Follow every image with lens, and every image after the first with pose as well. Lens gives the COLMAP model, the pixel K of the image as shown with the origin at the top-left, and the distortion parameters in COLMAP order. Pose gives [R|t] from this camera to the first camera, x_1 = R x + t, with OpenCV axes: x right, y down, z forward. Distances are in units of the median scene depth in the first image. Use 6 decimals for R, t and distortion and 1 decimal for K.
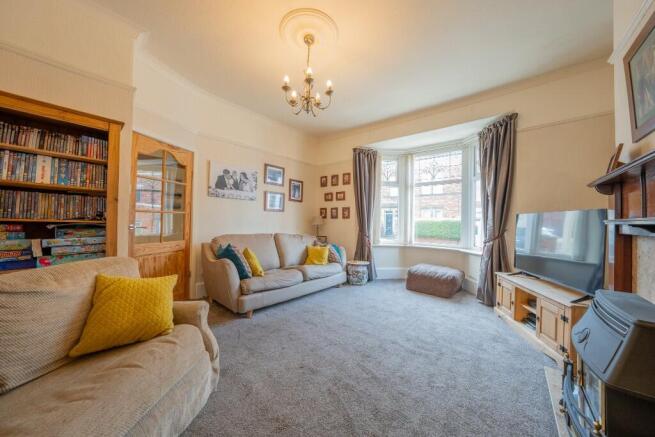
lens RADIAL K [[223.2, 0, 327.9], [0, 223.2, 219.1], [0, 0, 1]] dist [-0.019807, 0.000843]
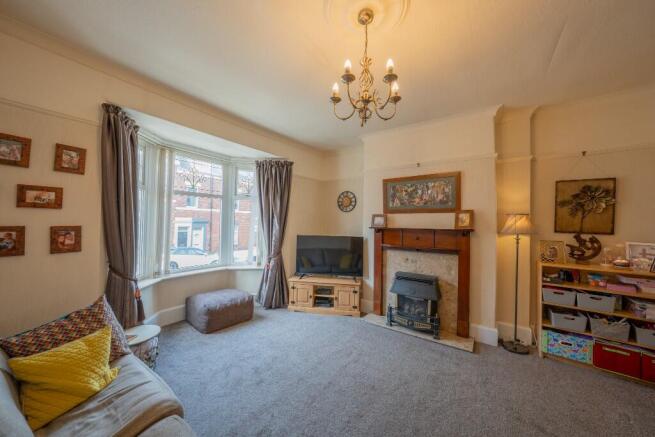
lens RADIAL K [[223.2, 0, 327.2], [0, 223.2, 220.0], [0, 0, 1]] dist [-0.019807, 0.000843]
pose [[-0.048955, -0.004881, 0.998789, -0.451482], [-0.023301, 0.999721, 0.003744, -0.098699], [-0.998529, -0.023089, -0.049056, 0.665101]]
